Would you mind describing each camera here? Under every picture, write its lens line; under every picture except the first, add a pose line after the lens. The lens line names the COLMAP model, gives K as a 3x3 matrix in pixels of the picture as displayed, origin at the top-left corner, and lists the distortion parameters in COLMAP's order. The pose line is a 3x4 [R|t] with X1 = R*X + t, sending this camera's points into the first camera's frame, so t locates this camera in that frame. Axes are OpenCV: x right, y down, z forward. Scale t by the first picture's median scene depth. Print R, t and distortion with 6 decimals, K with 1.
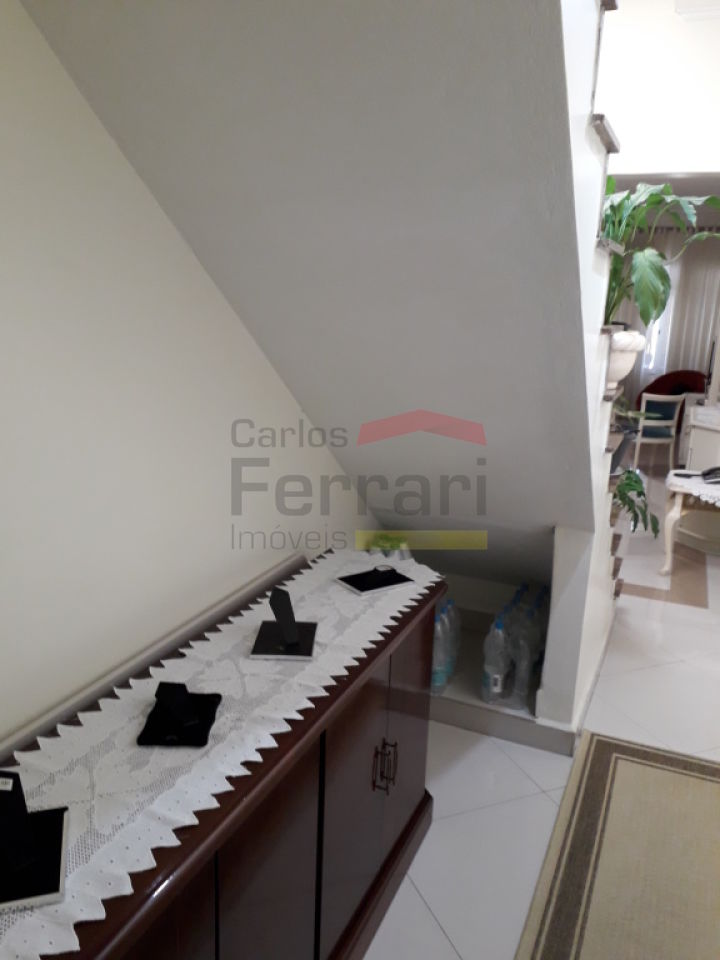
lens RADIAL K [[774.7, 0, 358.5], [0, 774.7, 481.1], [0, 0, 1]] dist [0.061745, -0.084646]
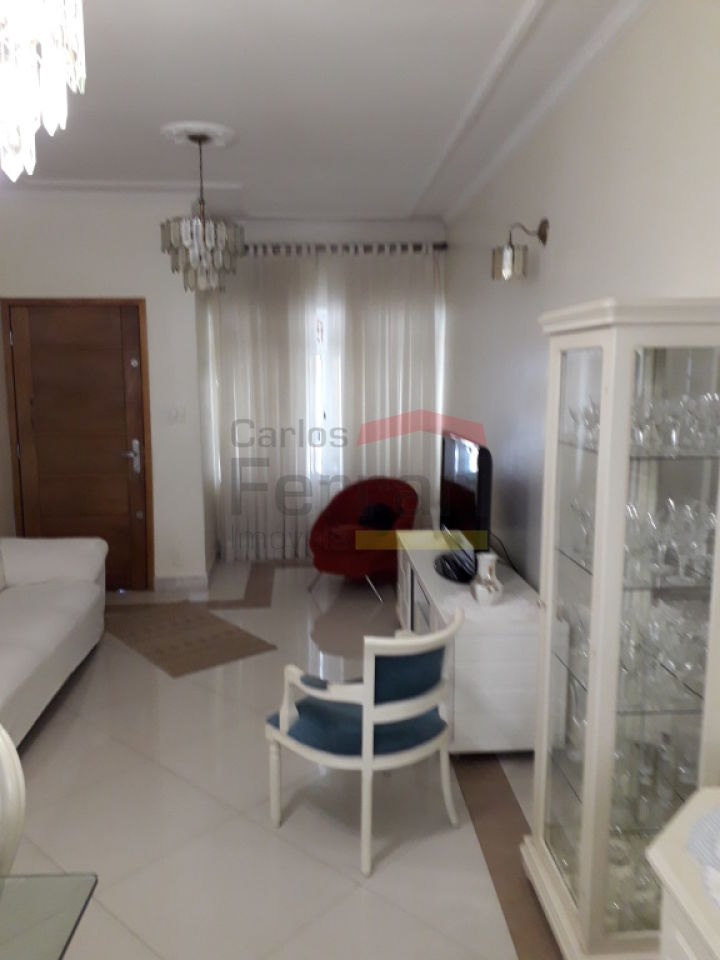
lens RADIAL K [[774.7, 0, 360.3], [0, 774.7, 483.7], [0, 0, 1]] dist [0.061745, -0.084646]
pose [[0.897553, -0.094141, 0.430740, 0.217871], [0.126040, 0.990955, -0.046056, -0.161051], [-0.422508, 0.095628, 0.901300, 0.672831]]
